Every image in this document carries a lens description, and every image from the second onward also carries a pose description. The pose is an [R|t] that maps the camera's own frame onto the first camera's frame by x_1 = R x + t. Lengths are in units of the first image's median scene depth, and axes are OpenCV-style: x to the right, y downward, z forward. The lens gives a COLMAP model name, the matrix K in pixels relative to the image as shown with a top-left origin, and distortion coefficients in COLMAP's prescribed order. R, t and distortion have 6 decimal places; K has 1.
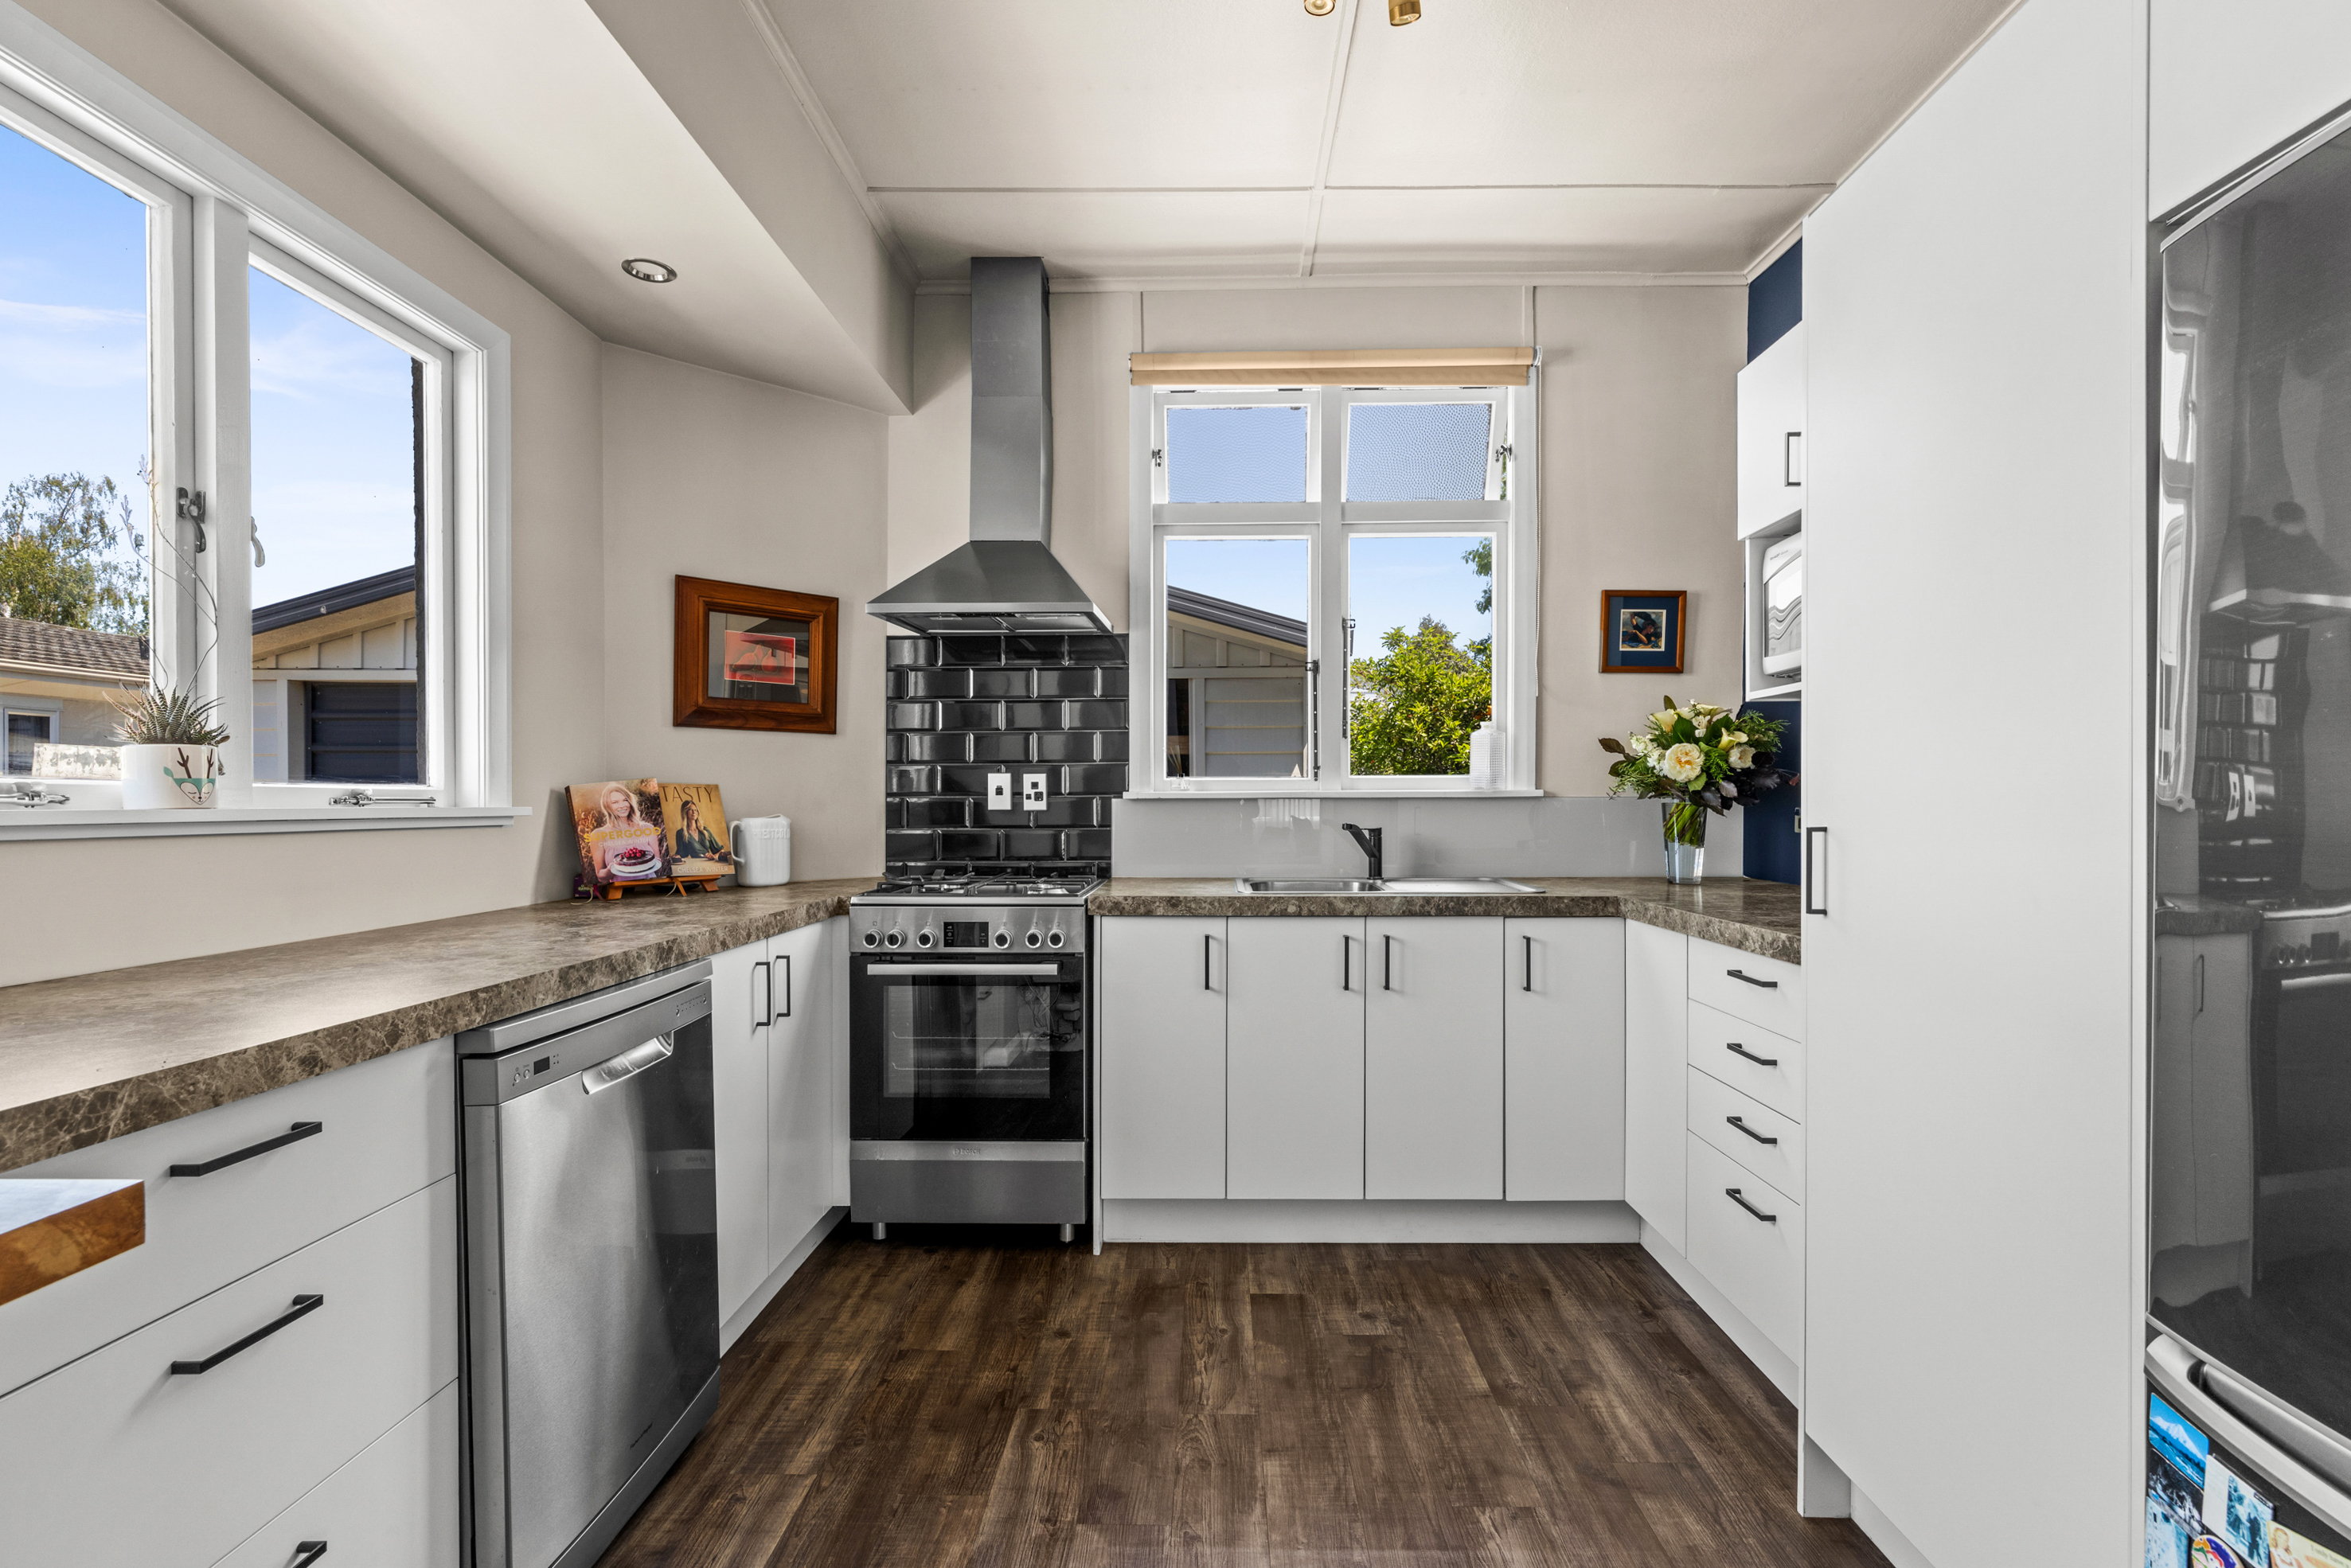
lens RADIAL K [[1027.7, 0, 1170.4], [0, 1027.7, 807.2], [0, 0, 1]] dist [-0.003632, 0.003091]
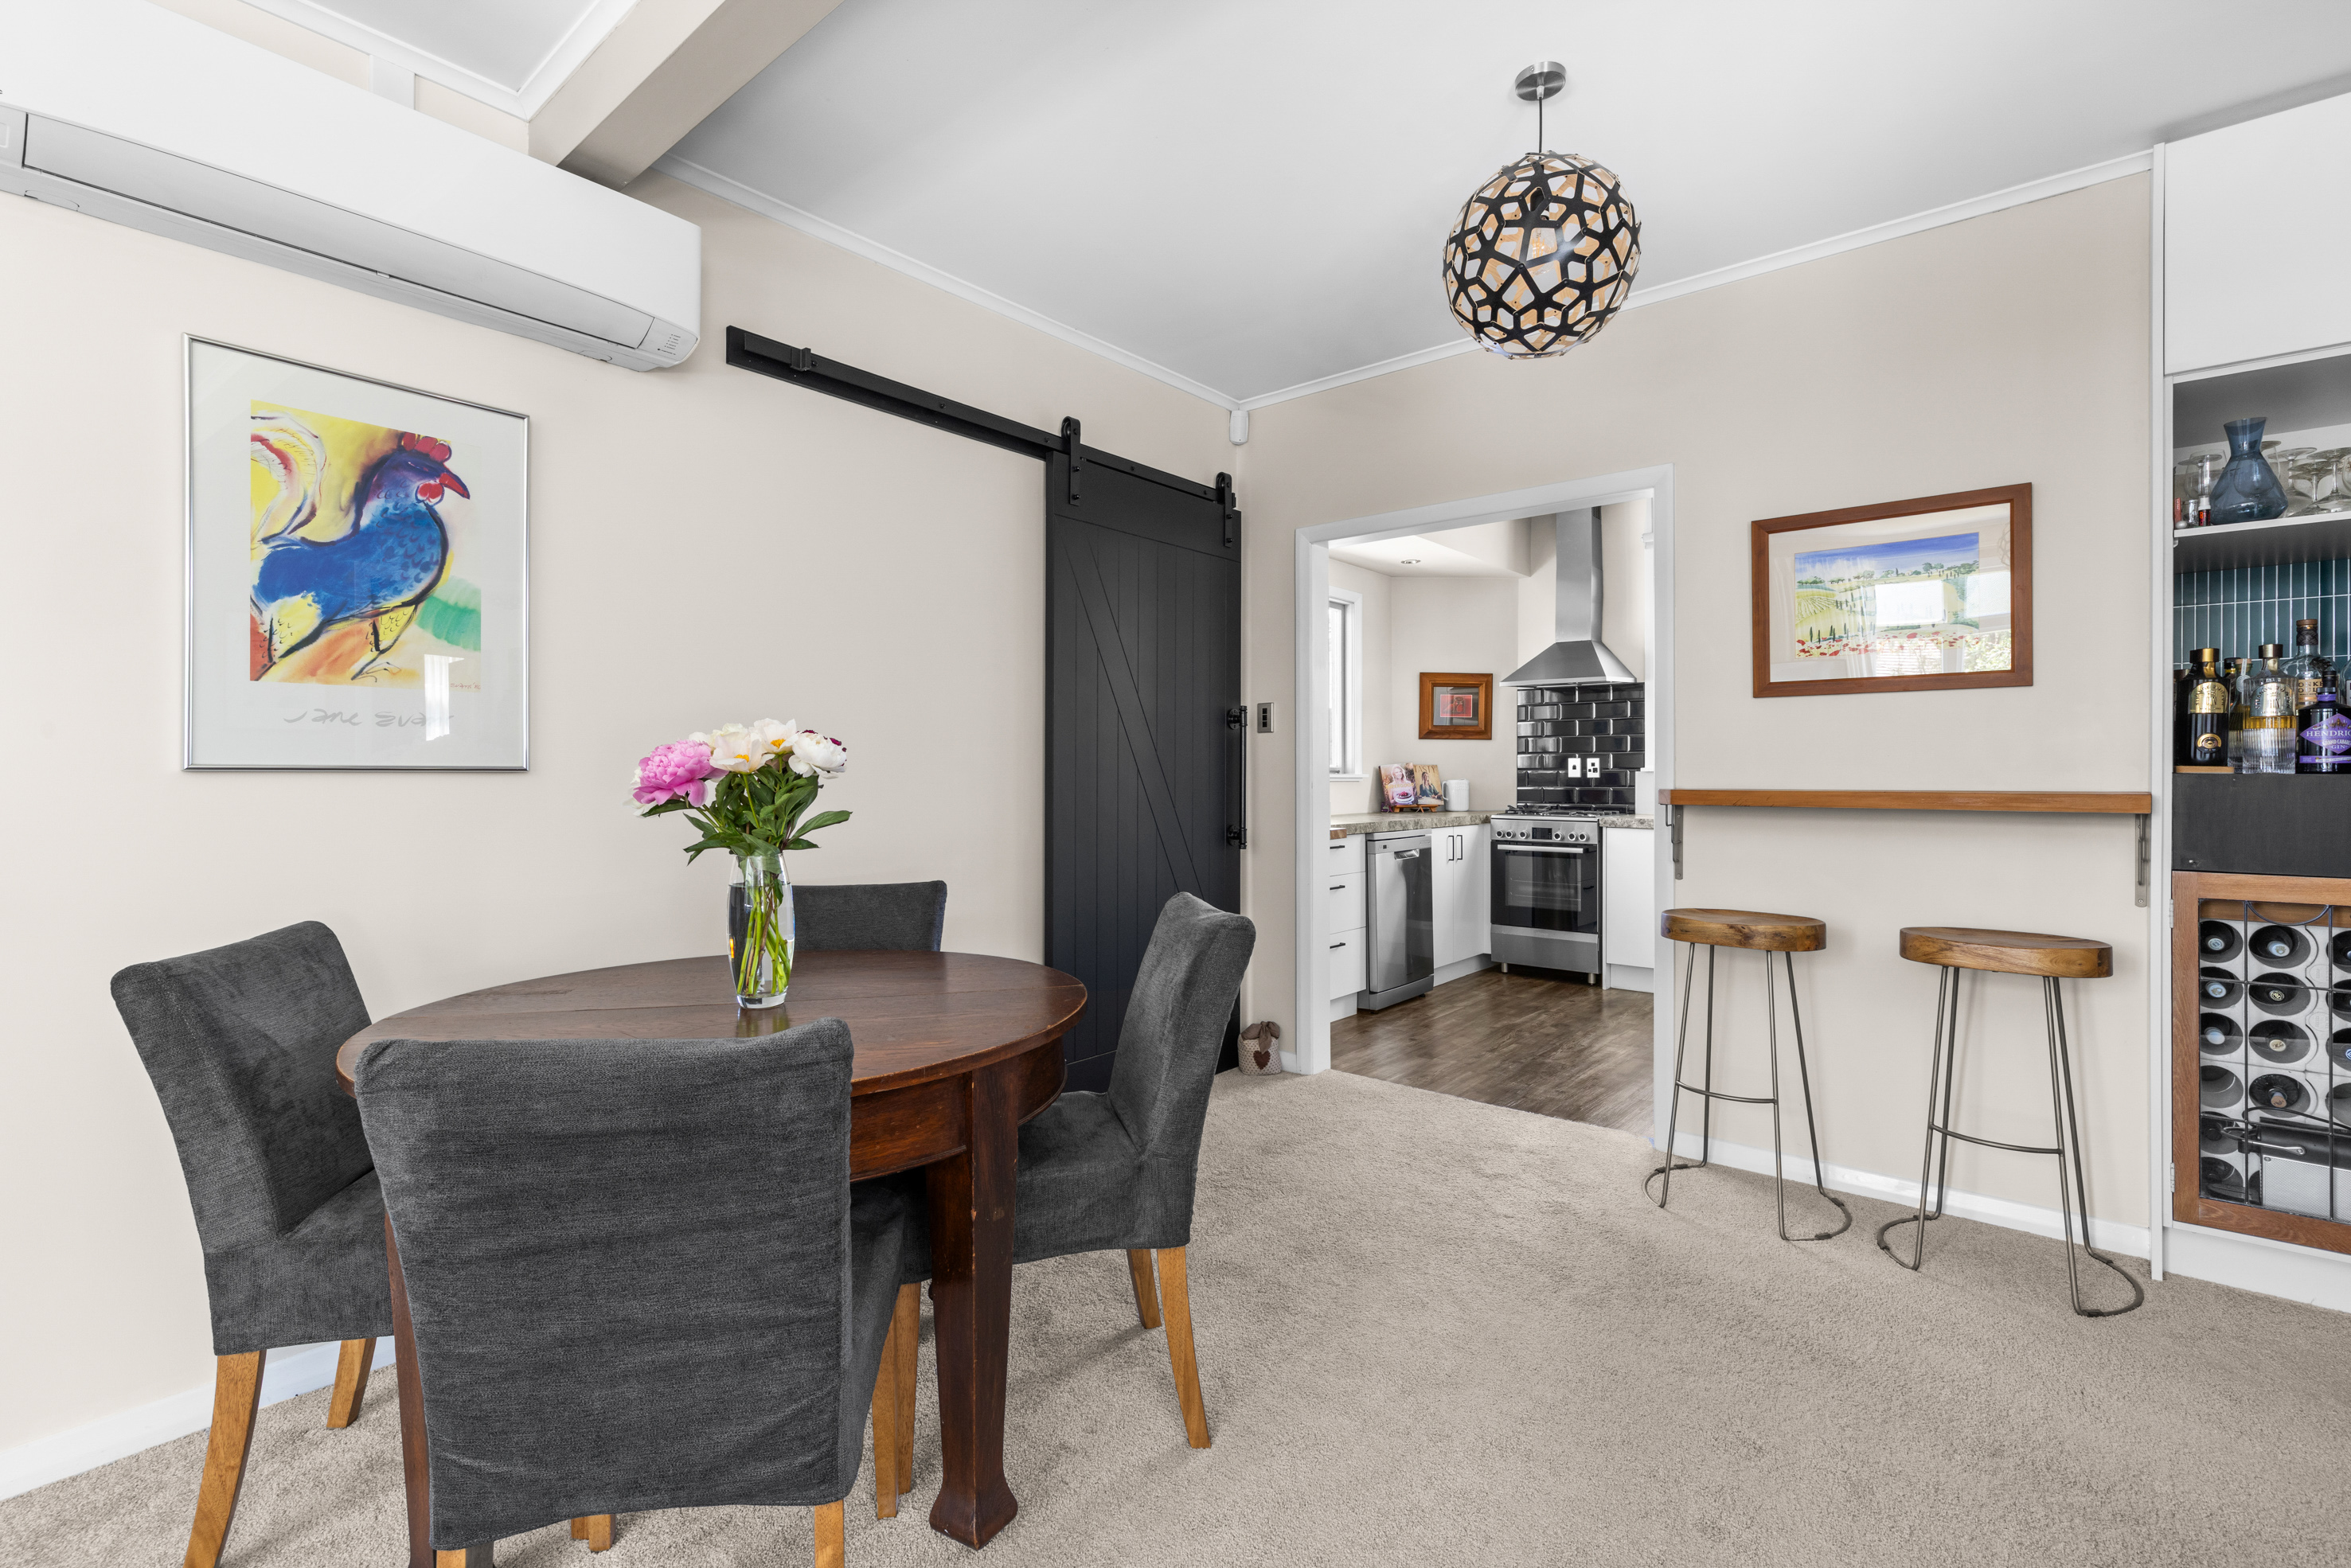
lens RADIAL K [[1027.7, 0, 1181.2], [0, 1027.7, 772.0], [0, 0, 1]] dist [-0.003632, 0.003091]
pose [[0.781304, 0.002616, -0.624145, 0.566864], [-0.006671, 0.999969, -0.004160, 0.007563], [0.624115, 0.007414, 0.781297, -1.193574]]
